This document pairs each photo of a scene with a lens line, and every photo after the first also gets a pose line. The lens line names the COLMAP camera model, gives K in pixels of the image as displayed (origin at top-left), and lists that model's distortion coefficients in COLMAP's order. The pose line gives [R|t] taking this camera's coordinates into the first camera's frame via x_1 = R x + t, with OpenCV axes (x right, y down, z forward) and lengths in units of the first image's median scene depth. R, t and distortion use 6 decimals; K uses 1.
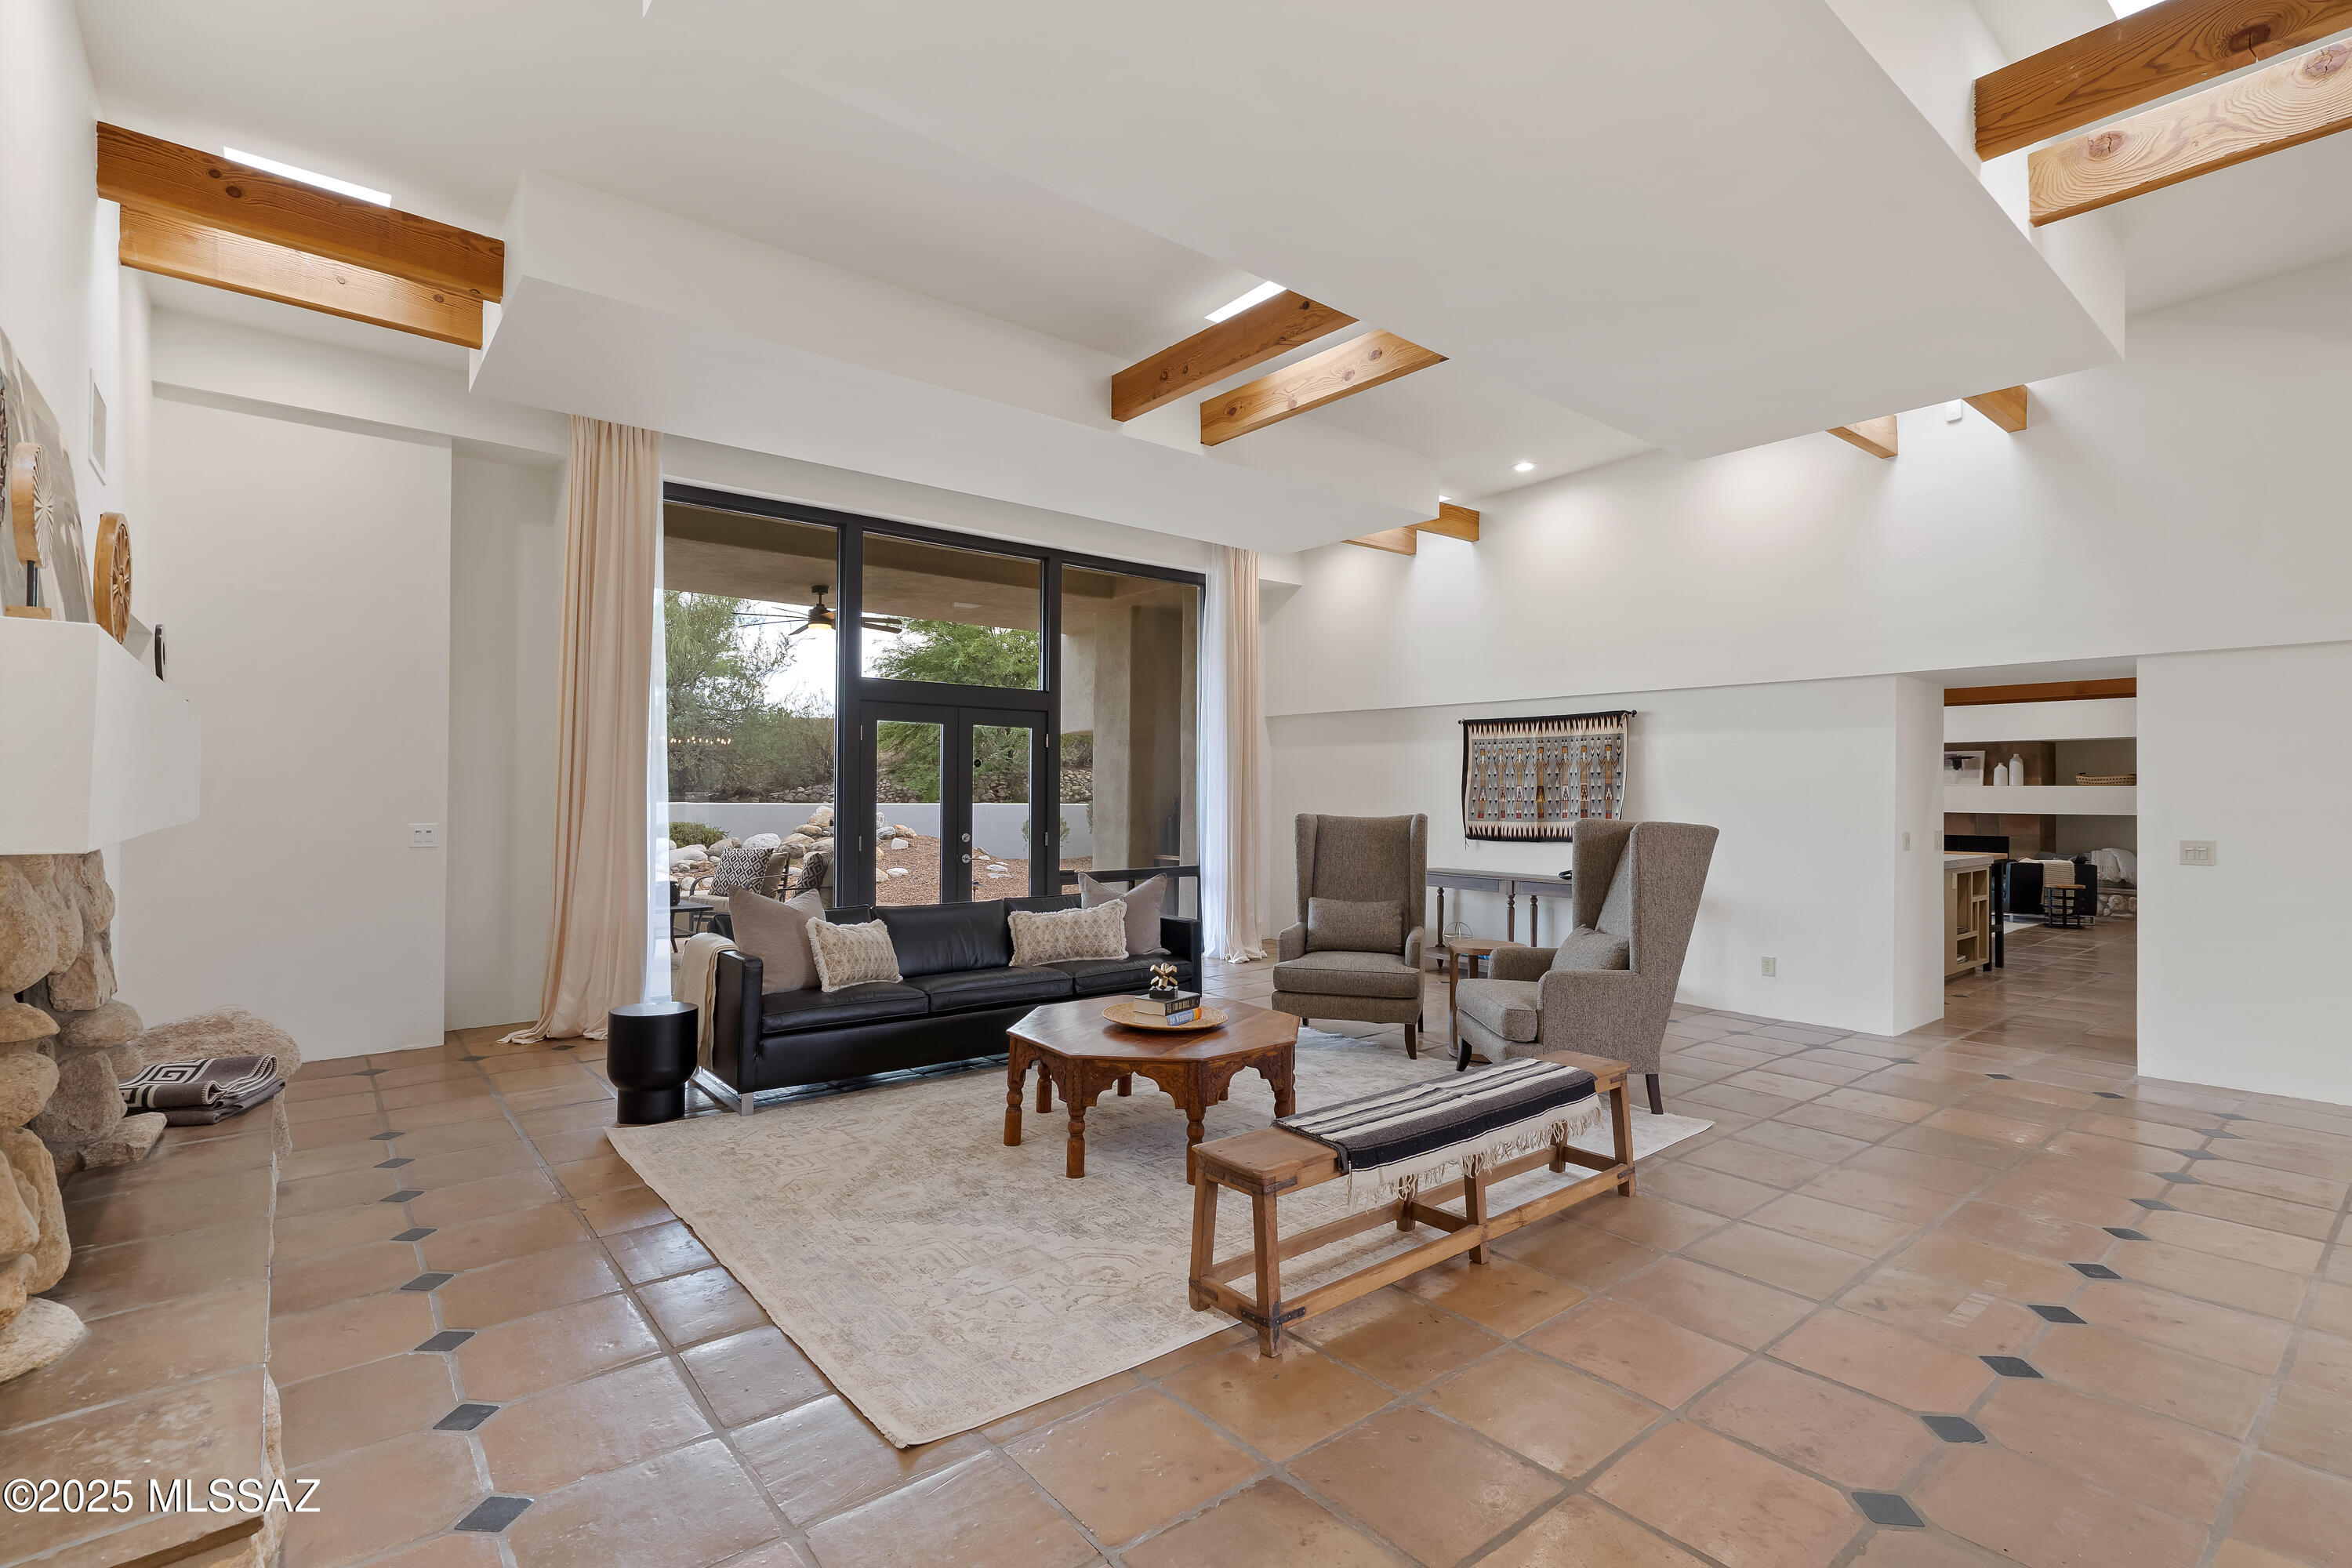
lens RADIAL K [[1103.9, 0, 1153.0], [0, 1103.9, 782.1], [0, 0, 1]] dist [-0.014980, 0.003212]
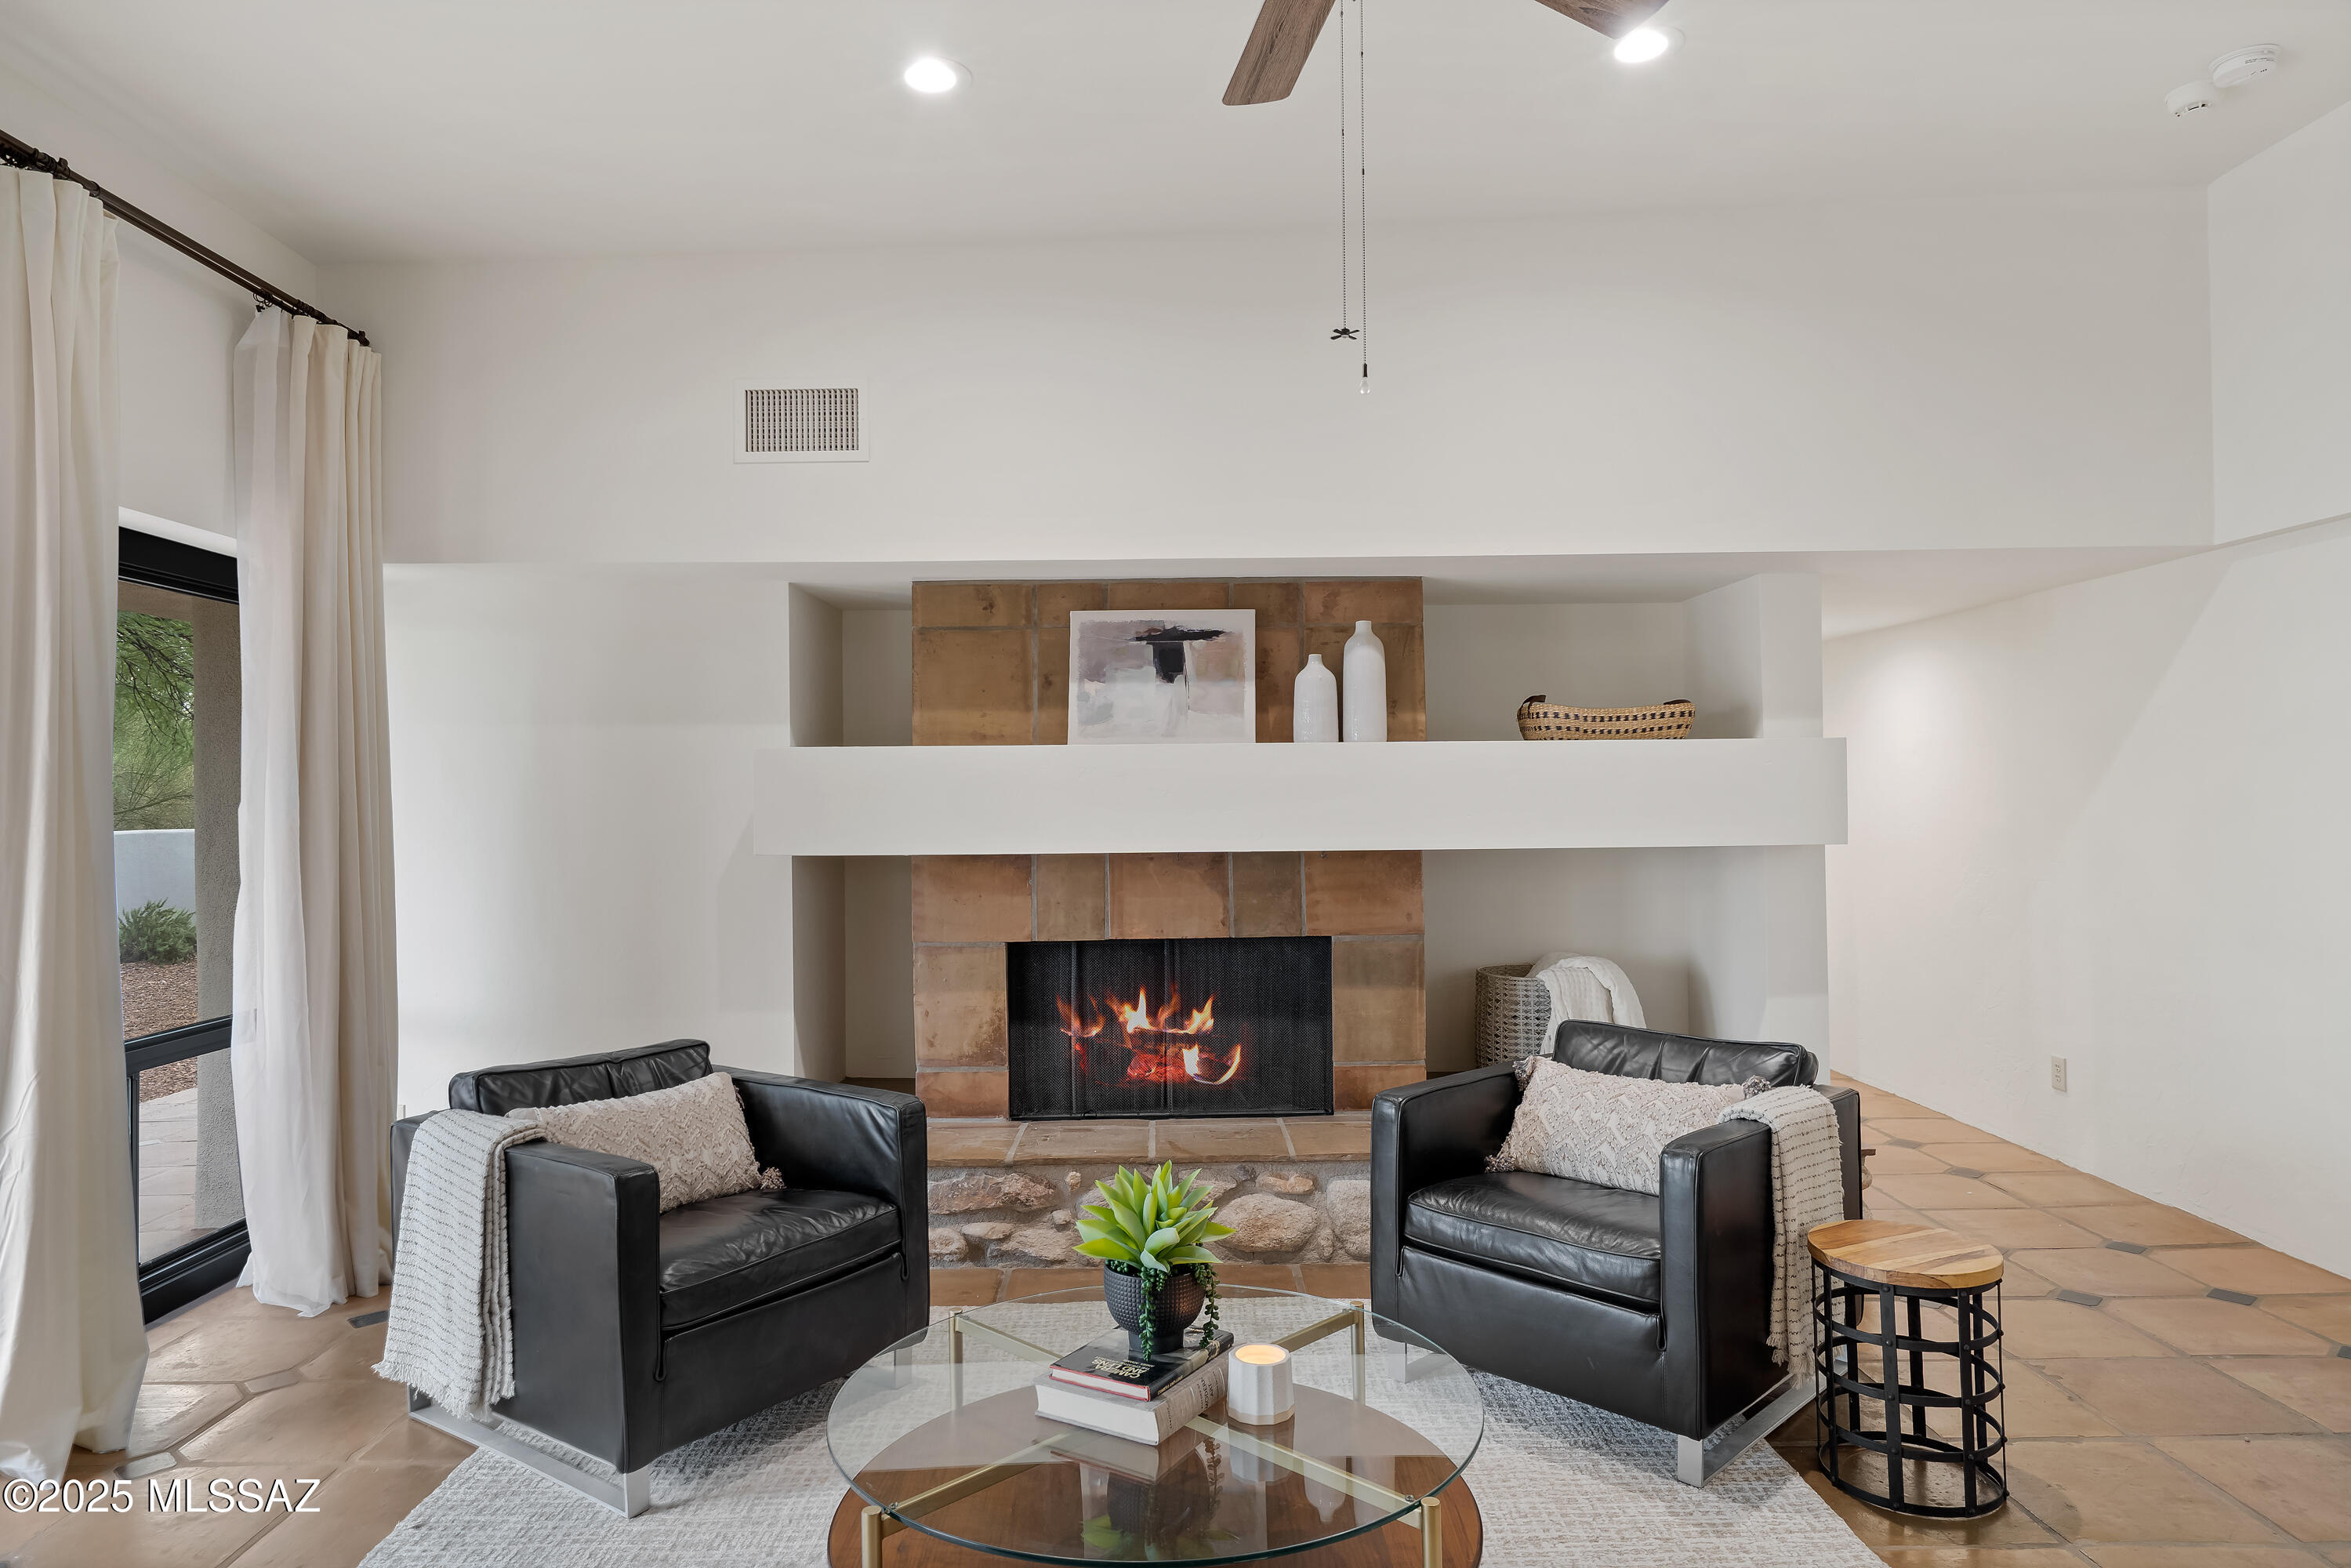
lens RADIAL K [[1425.8, 0, 1195.6], [0, 1425.8, 783.0], [0, 0, 1]] dist [-0.000480, 0.003424]
pose [[0.611152, -0.006279, 0.791489, 0.513212], [0.007042, 0.999972, 0.002495, 0.012247], [-0.791482, 0.004049, 0.611179, 0.855374]]
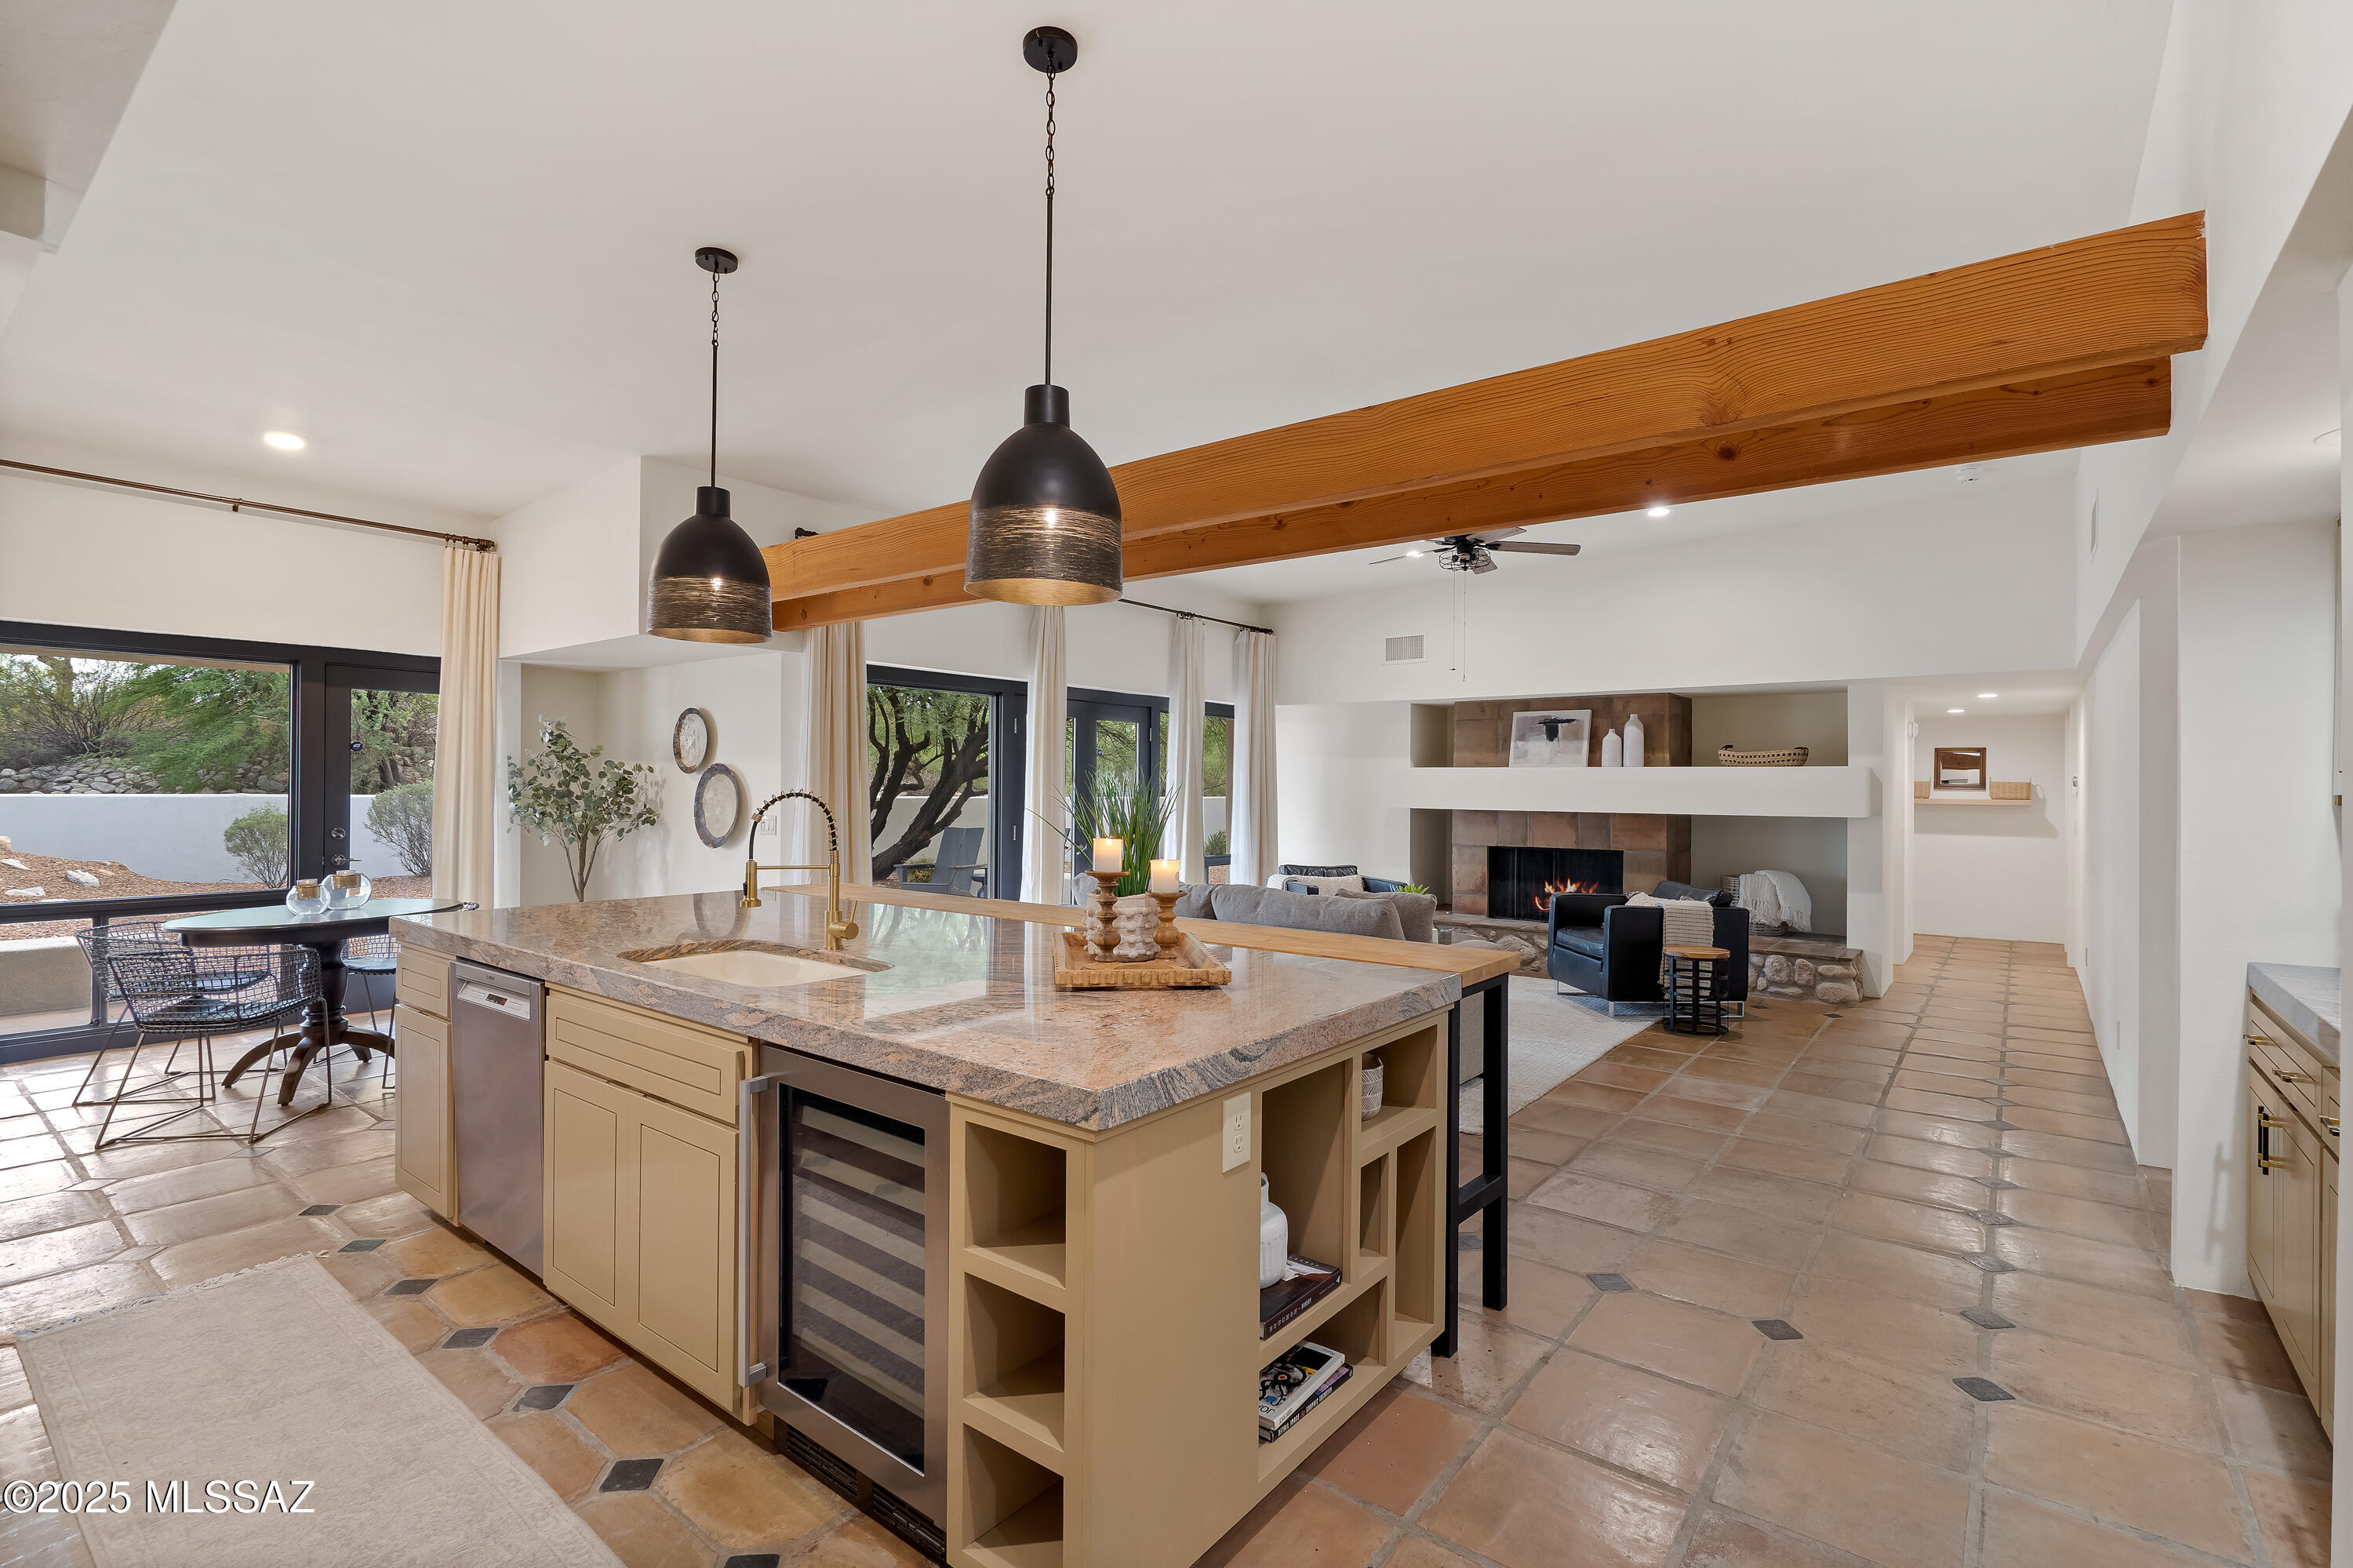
lens RADIAL K [[1104.4, 0, 1156.2], [0, 1104.4, 781.1], [0, 0, 1]] dist [-0.014980, 0.003212]
pose [[0.975274, 0.003266, 0.220973, 0.412199], [-0.005254, 0.999951, 0.008411, 0.007620], [-0.220935, -0.009364, 0.975244, 0.482947]]
